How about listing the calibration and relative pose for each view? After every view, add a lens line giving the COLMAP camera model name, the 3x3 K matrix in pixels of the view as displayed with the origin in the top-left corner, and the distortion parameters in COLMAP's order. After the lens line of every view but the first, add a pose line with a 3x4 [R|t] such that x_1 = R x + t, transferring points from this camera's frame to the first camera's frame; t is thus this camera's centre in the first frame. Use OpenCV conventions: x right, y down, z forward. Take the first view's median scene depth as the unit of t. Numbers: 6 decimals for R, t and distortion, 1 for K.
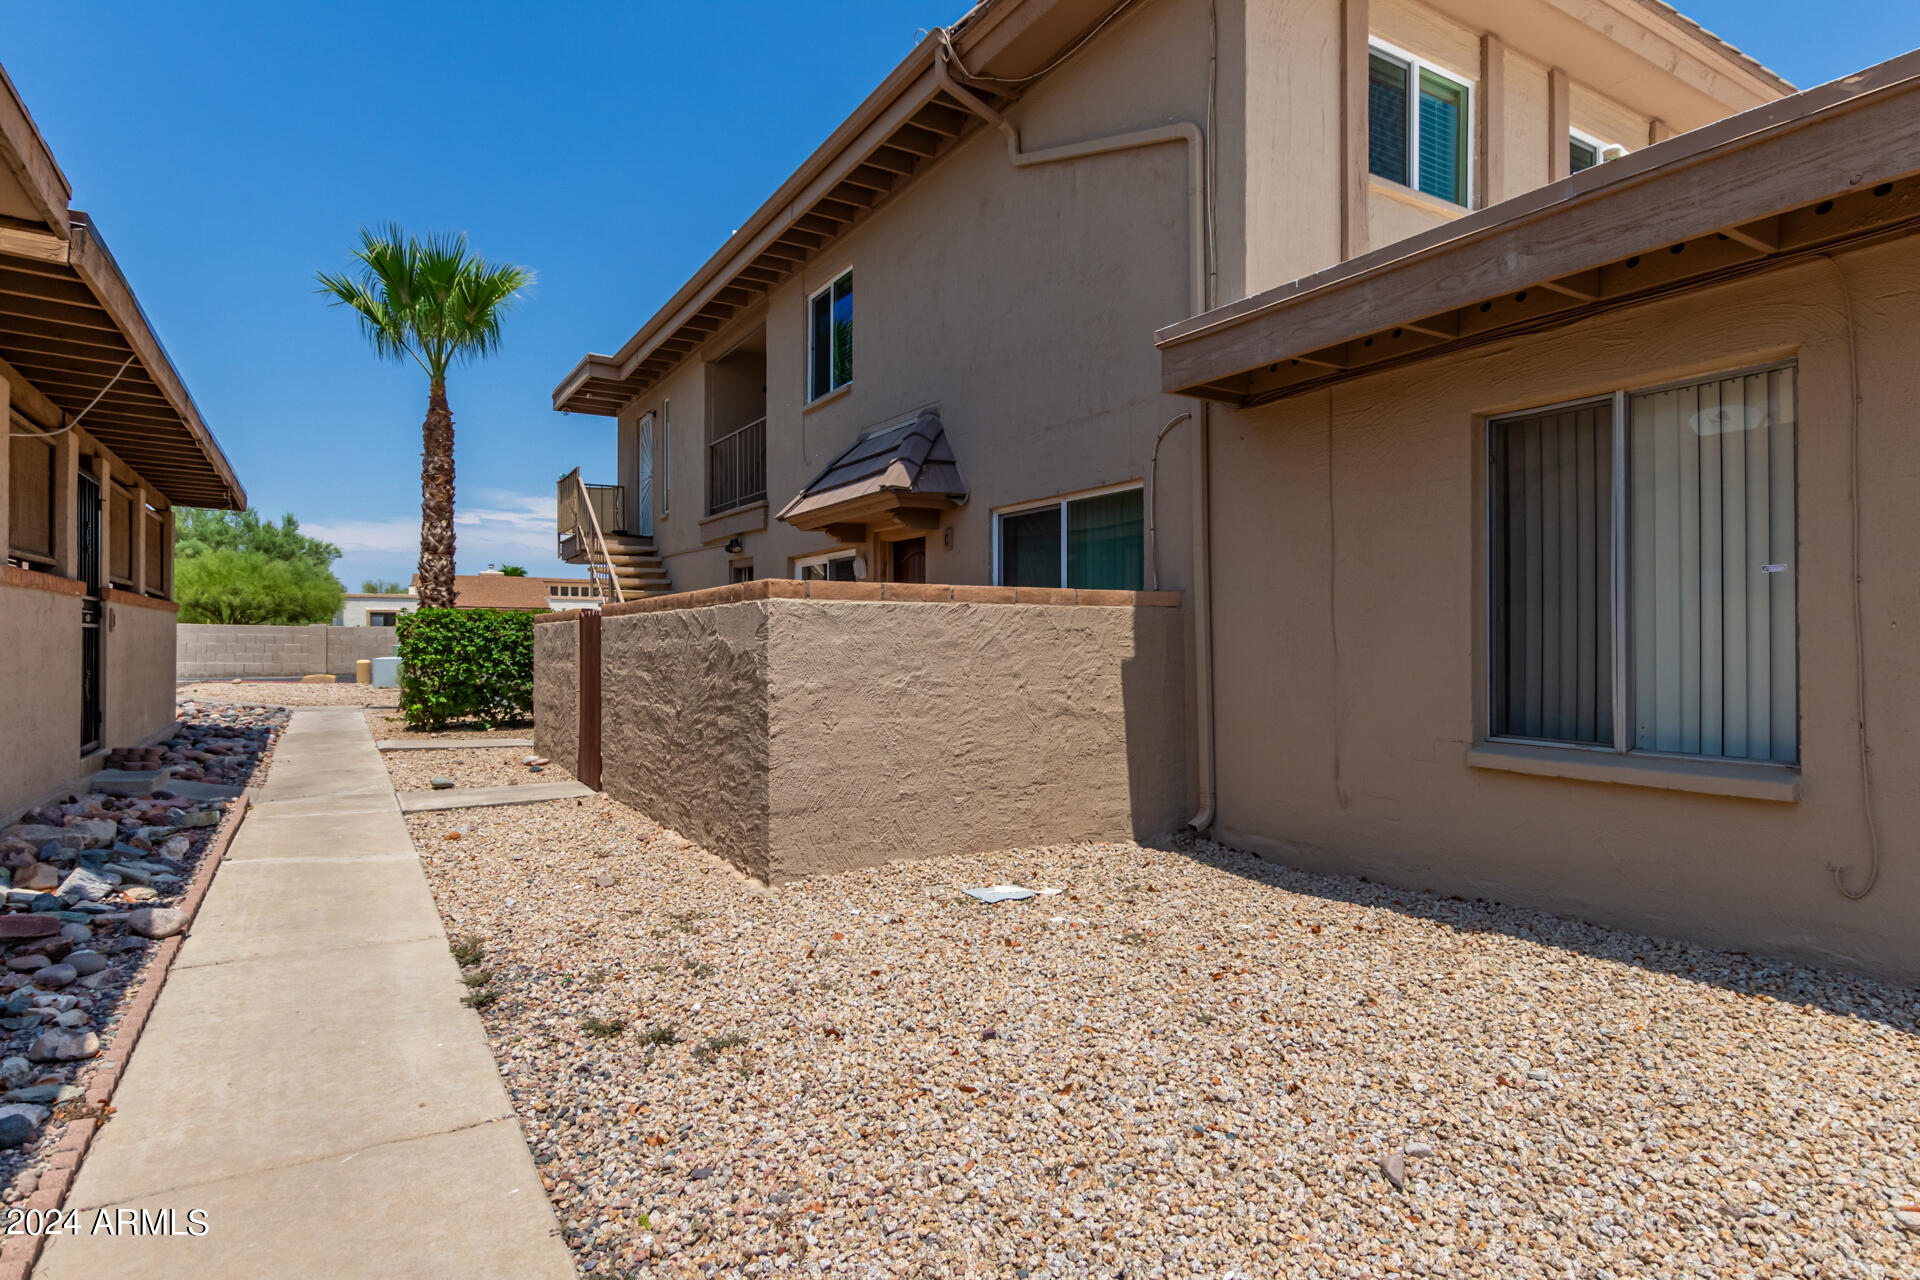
lens RADIAL K [[1076.5, 0, 960.0], [0, 1076.5, 640.0], [0, 0, 1]] dist [-0.001692, -0.000196]
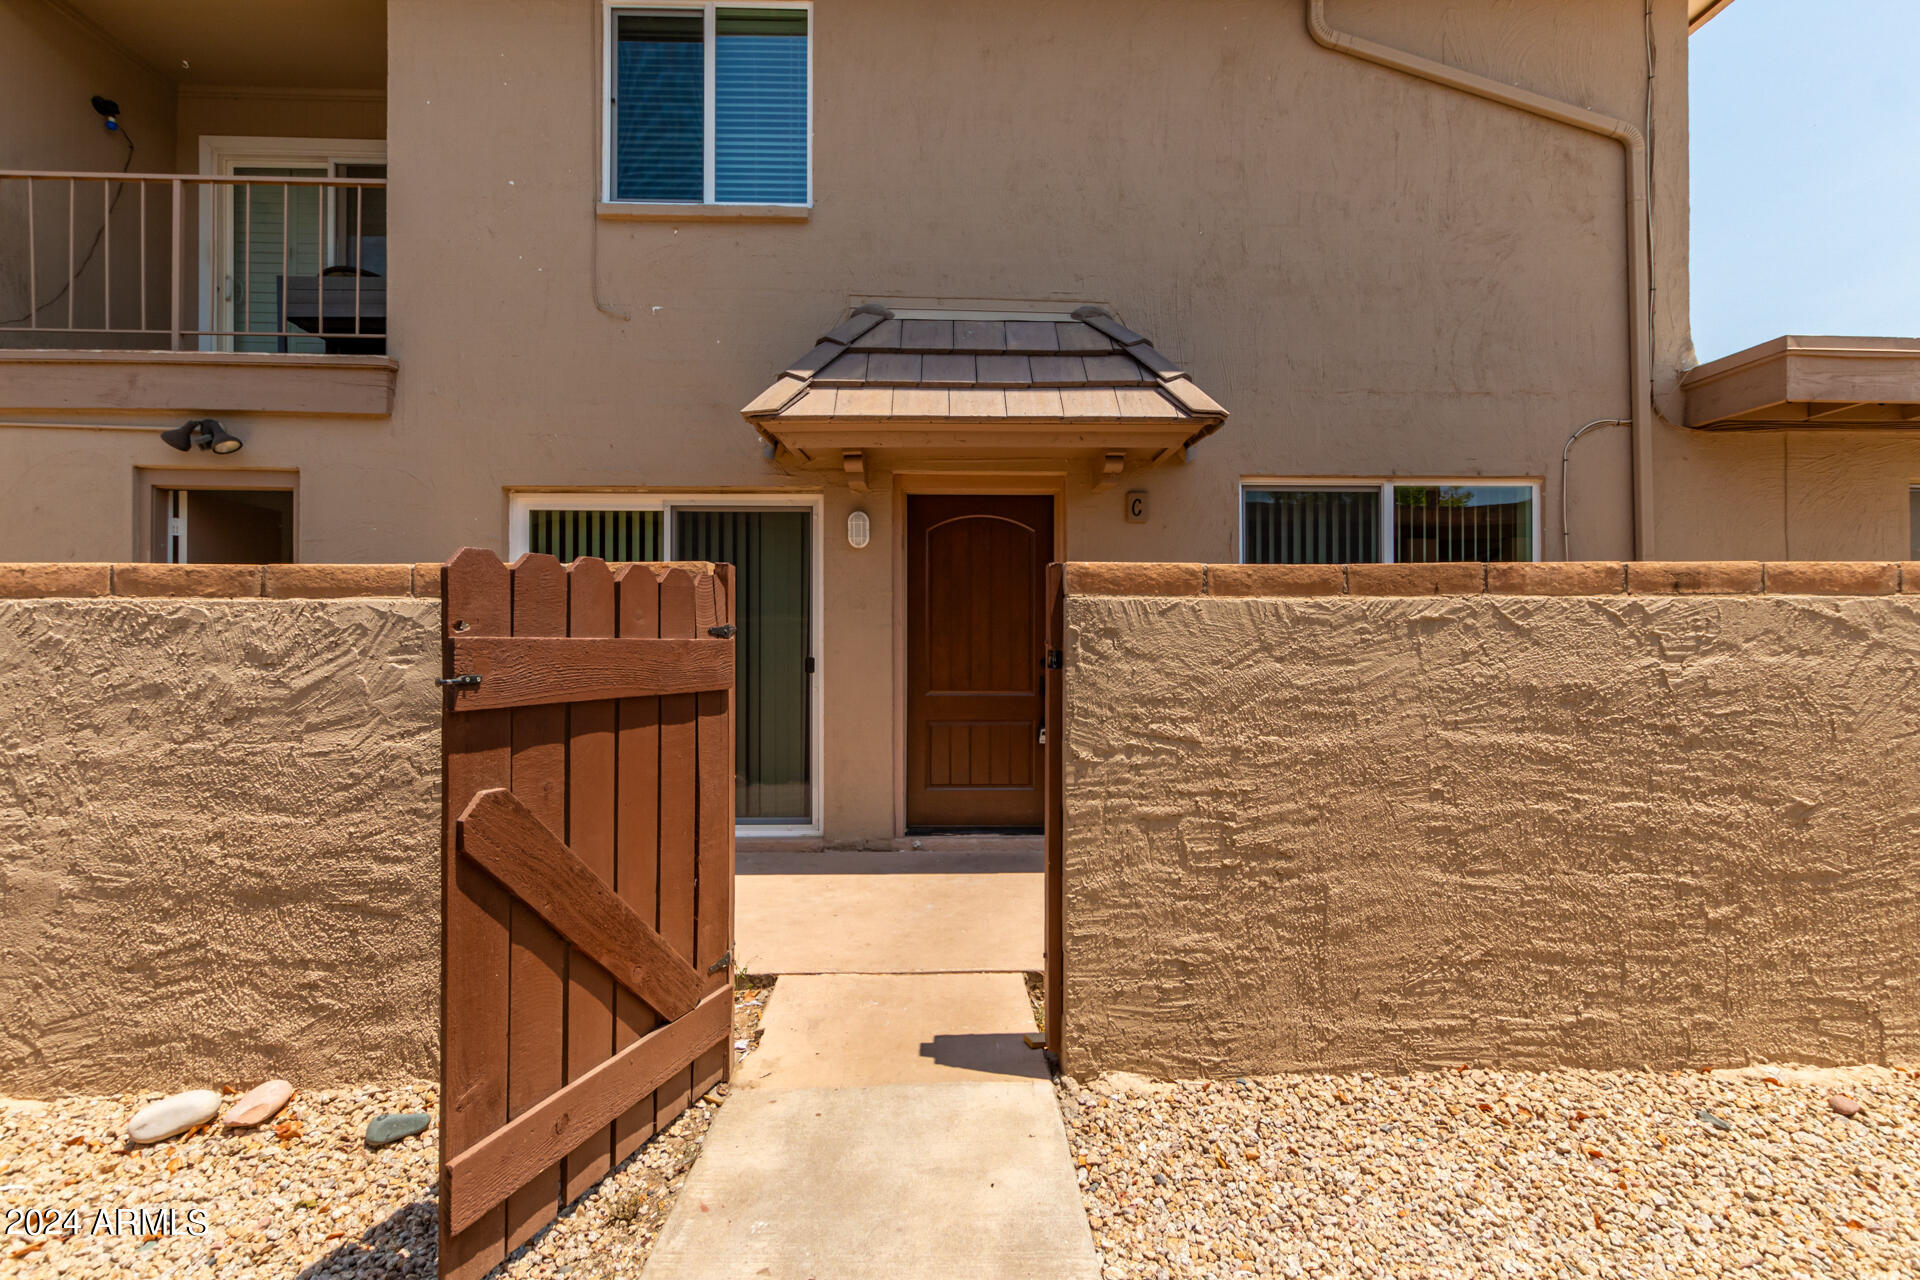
lens RADIAL K [[917.7, 0, 955.1], [0, 917.7, 634.2], [0, 0, 1]] dist [0.020124, -0.010222]
pose [[0.476100, 0.012827, 0.879298, -0.684112], [-0.002503, 0.999909, -0.013231, -0.004291], [-0.879388, 0.004098, 0.476089, 0.958788]]
